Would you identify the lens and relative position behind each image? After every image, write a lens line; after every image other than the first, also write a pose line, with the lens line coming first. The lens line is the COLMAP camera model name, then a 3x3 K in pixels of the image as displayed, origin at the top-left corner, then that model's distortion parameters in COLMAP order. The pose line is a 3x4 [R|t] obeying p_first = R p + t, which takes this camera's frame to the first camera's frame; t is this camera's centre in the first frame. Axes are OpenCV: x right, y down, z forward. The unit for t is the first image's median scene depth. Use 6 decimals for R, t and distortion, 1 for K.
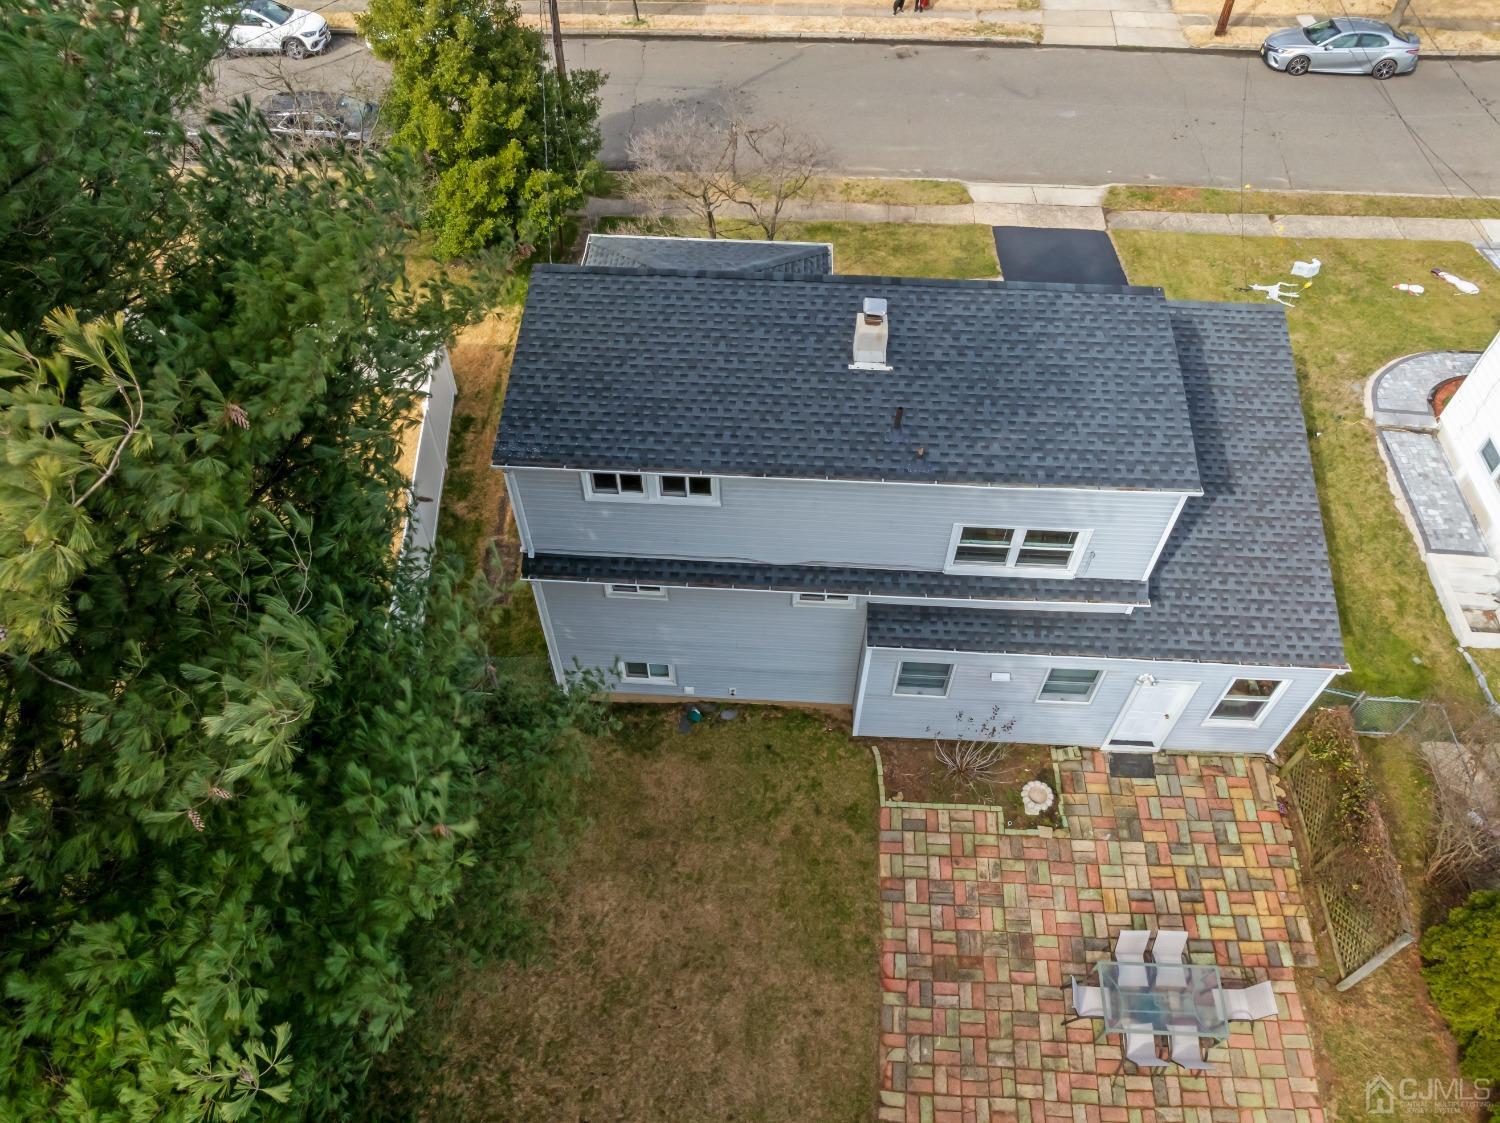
lens RADIAL K [[1050.2, 0, 769.7], [0, 1050.2, 575.1], [0, 0, 1]] dist [-0.020848, 0.006770]
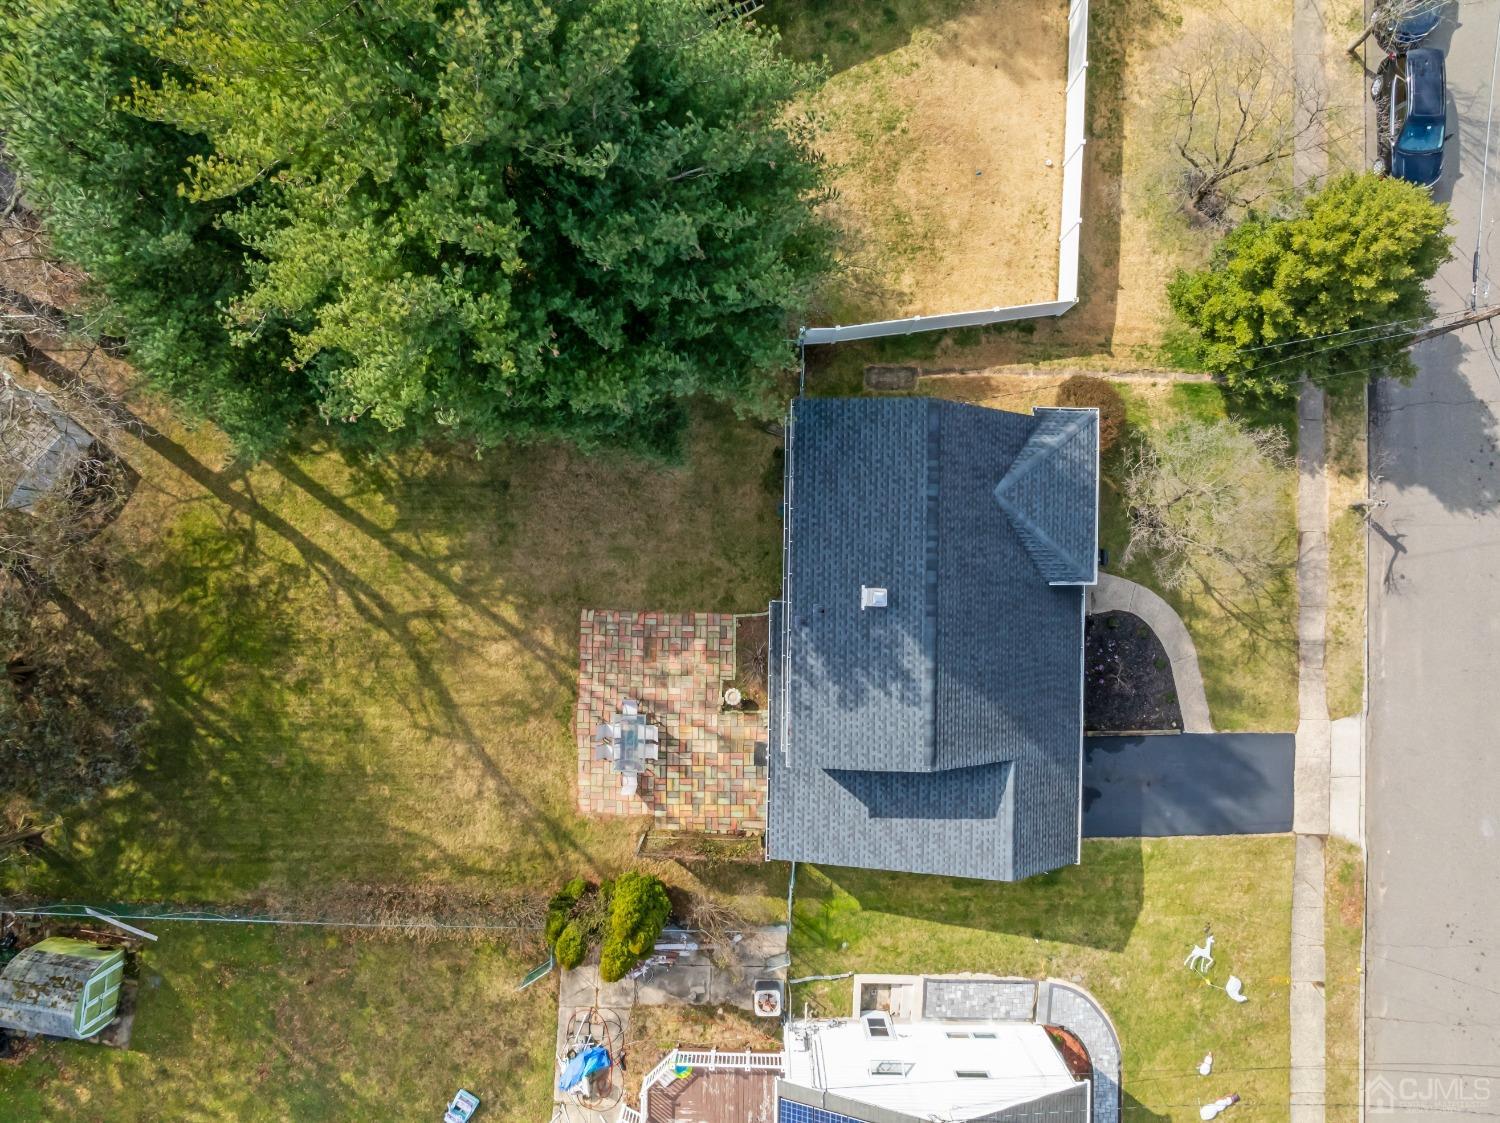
lens RADIAL K [[1050.2, 0, 749.8], [0, 1050.2, 569.2], [0, 0, 1]] dist [-0.020848, 0.006770]
pose [[0.029115, 0.999337, -0.021872, 0.070956], [-0.783132, 0.036403, 0.620789, -1.017855], [0.621173, -0.000946, 0.783673, -0.465980]]
